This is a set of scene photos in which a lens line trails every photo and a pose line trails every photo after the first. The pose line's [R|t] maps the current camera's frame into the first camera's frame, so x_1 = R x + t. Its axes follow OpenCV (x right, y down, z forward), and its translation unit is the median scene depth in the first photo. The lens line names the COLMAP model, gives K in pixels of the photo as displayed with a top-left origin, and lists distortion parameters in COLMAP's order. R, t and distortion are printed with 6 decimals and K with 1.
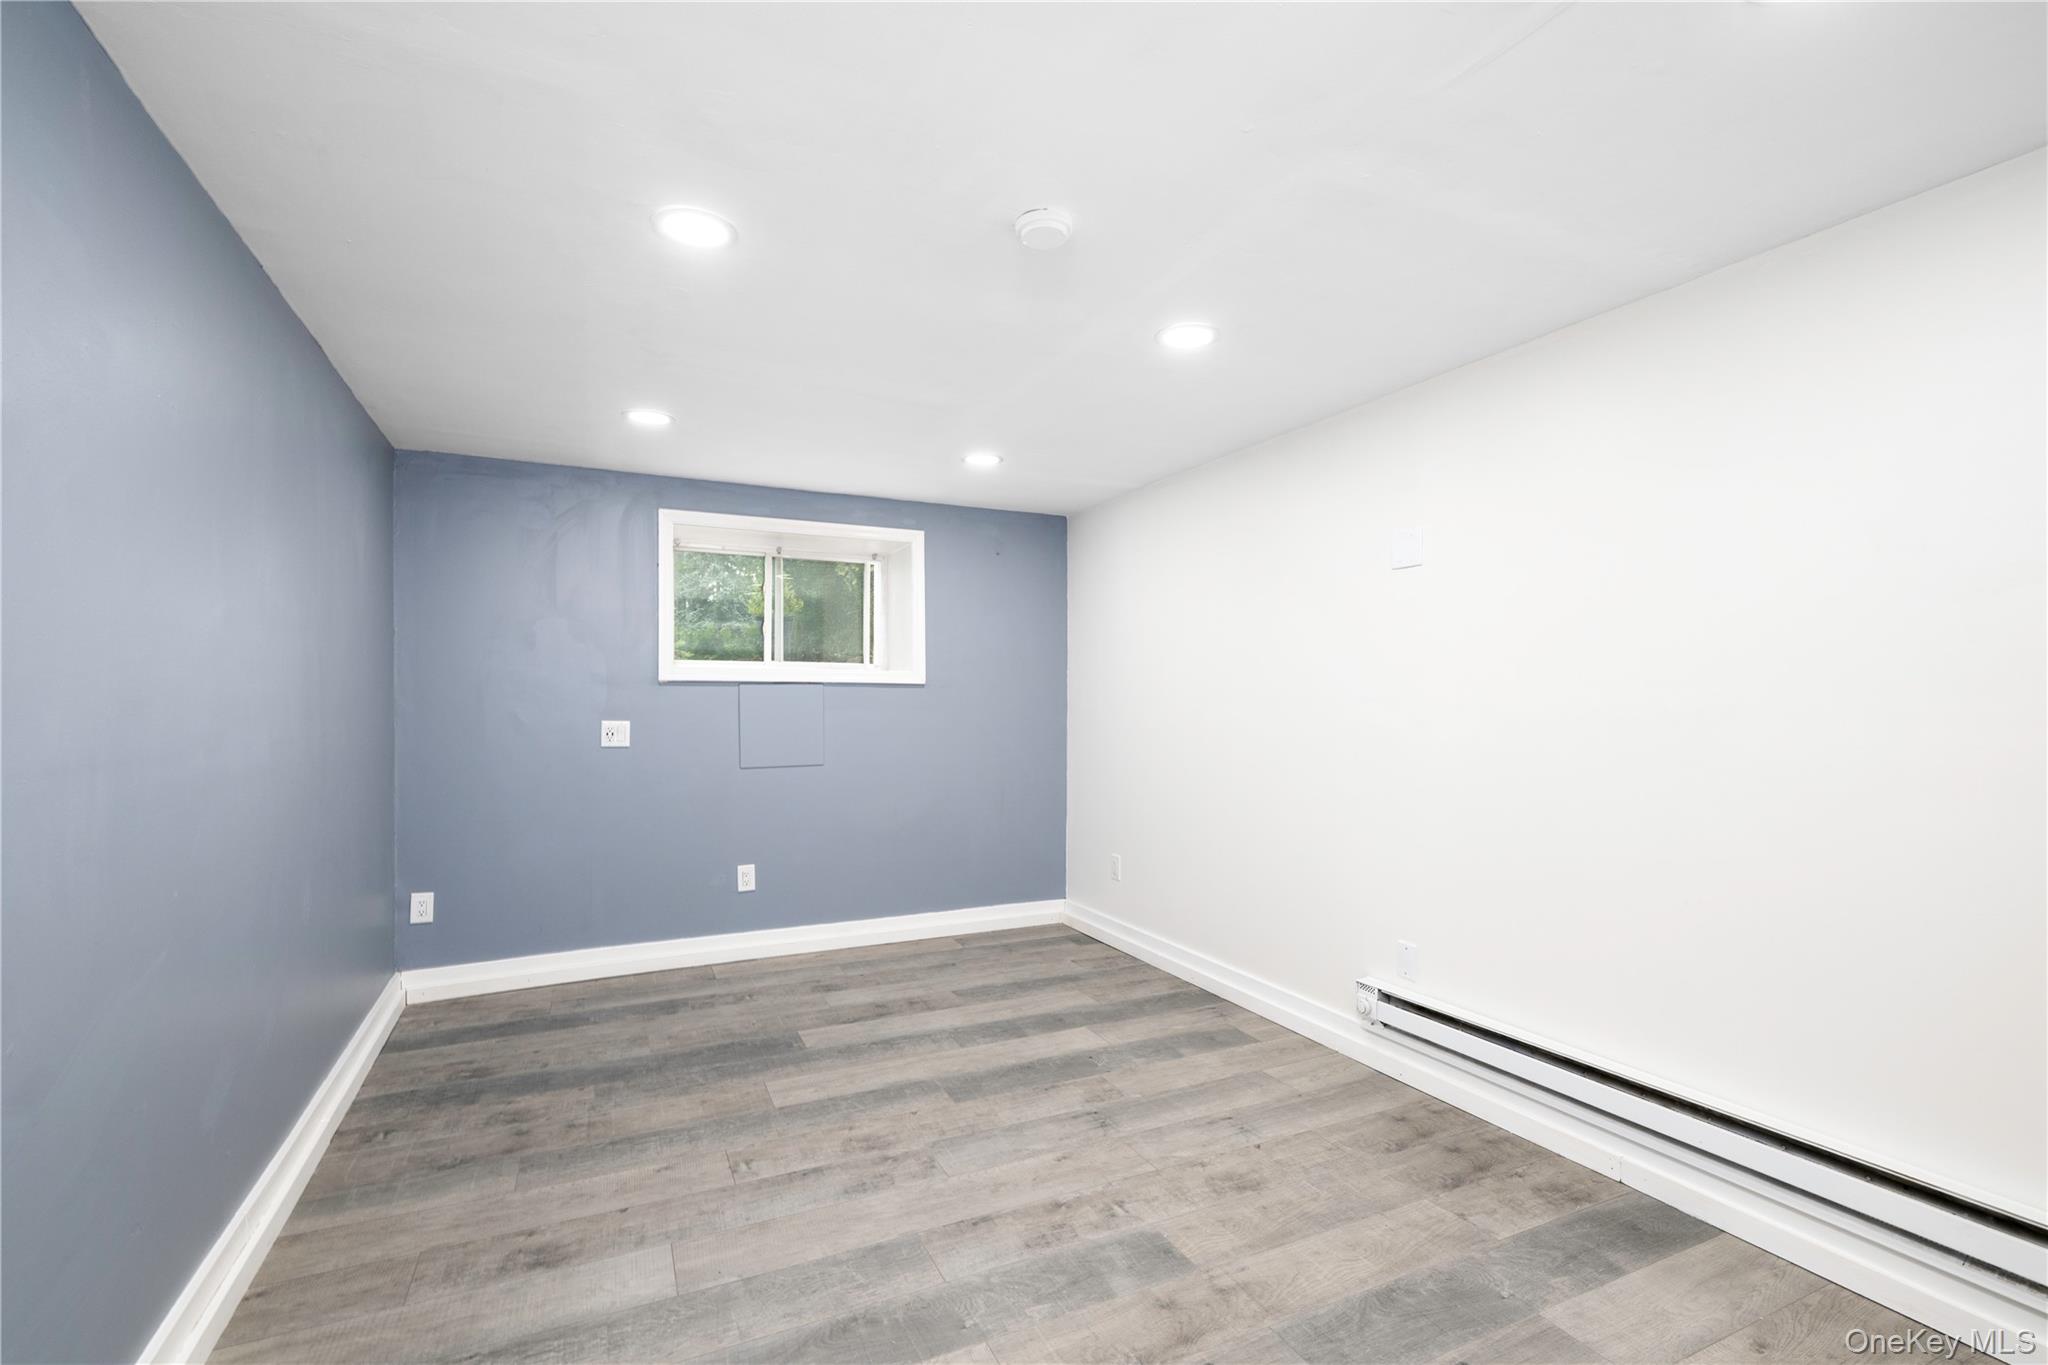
lens RADIAL K [[926.2, 0, 1022.5], [0, 926.2, 689.6], [0, 0, 1]] dist [0.000002, 0.000485]
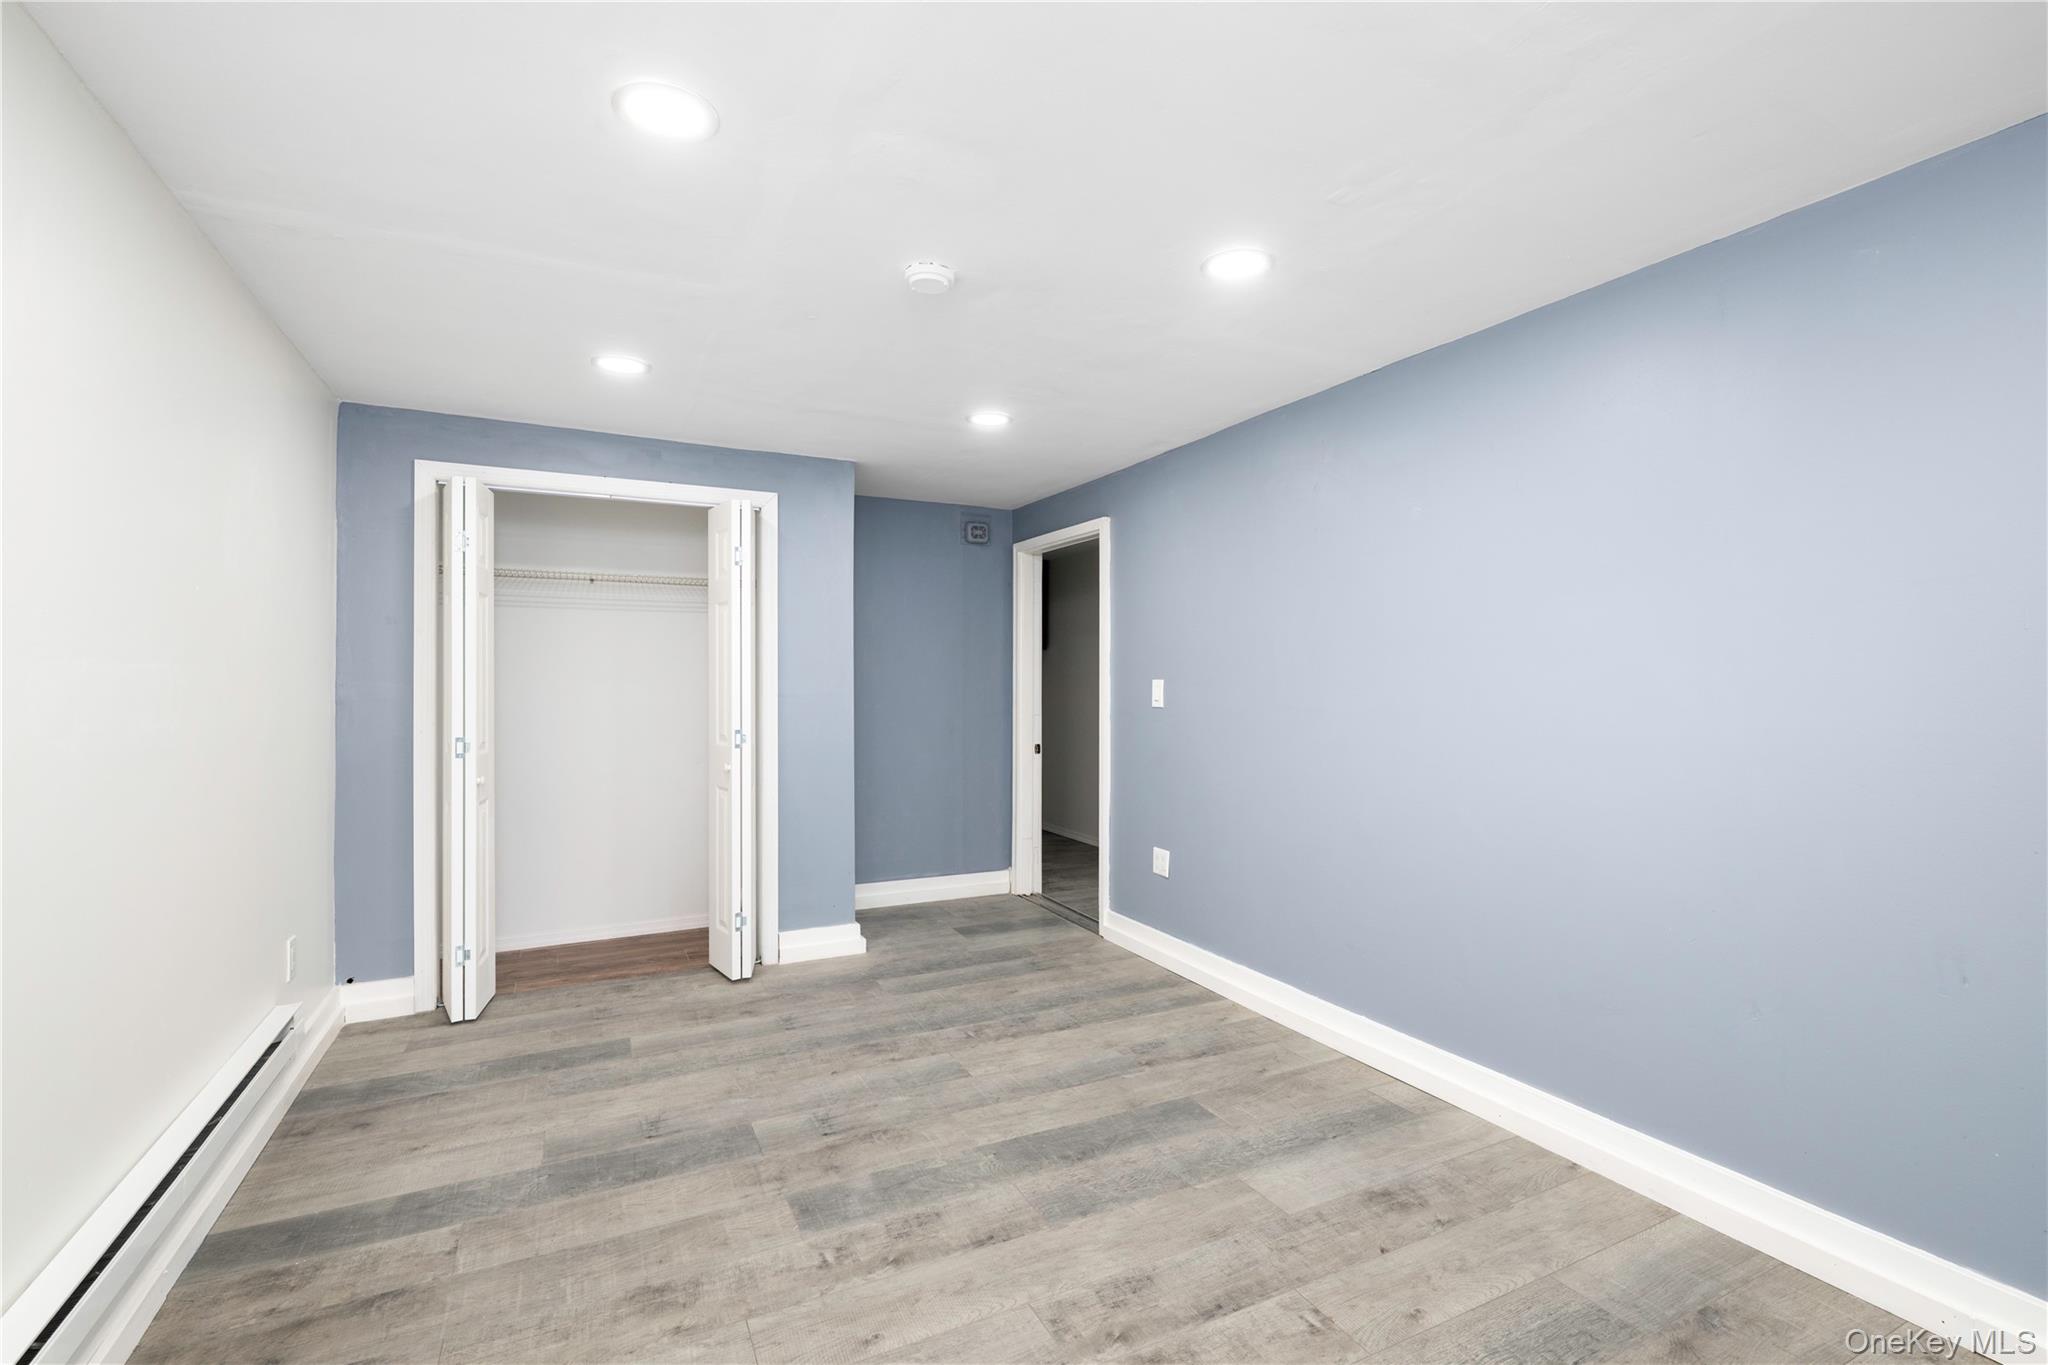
lens RADIAL K [[926.2, 0, 1026.0], [0, 926.2, 684.6], [0, 0, 1]] dist [0.000002, 0.000485]
pose [[-0.999827, -0.000985, -0.018565, -0.070082], [-0.000821, 0.999960, -0.008865, 0.023566], [0.018573, -0.008849, -0.999788, 1.975420]]
